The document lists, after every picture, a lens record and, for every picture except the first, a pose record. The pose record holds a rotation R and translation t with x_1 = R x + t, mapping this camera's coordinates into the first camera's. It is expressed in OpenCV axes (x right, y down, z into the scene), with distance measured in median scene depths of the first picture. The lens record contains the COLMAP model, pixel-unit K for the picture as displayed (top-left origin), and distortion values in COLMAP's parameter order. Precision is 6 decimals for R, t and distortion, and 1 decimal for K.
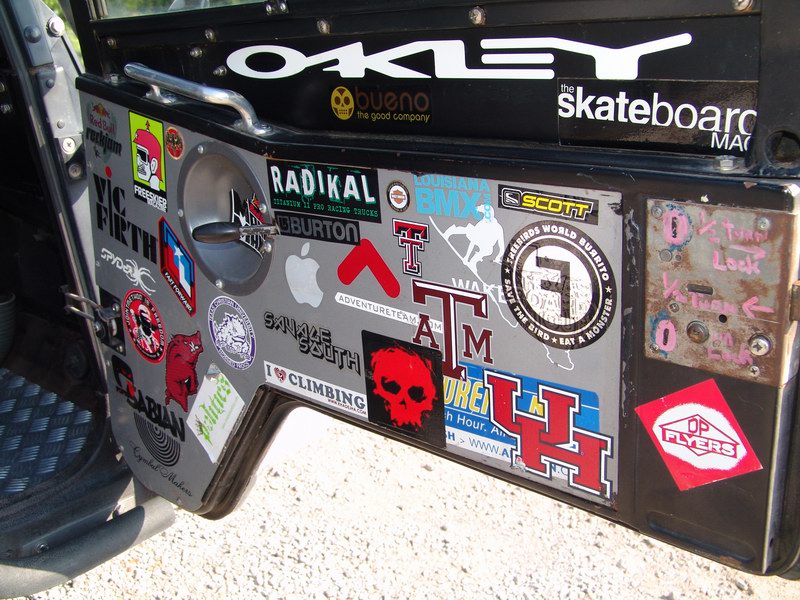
lens RADIAL K [[845.8, 0, 400.0], [0, 845.8, 300.0], [0, 0, 1]] dist [-0.113646, -0.000310]
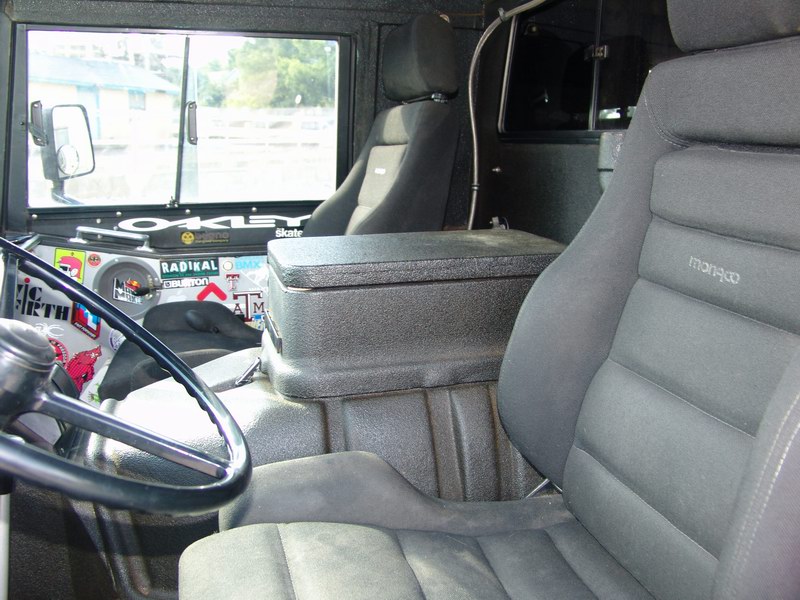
lens RADIAL K [[673.4, 0, 400.0], [0, 673.4, 300.0], [0, 0, 1]] dist [-0.158188, 0.136041]
pose [[0.521500, -0.114543, 0.845528, -1.705478], [0.241058, 0.970358, -0.017225, 0.189184], [-0.818492, 0.212804, 0.533653, -0.776257]]
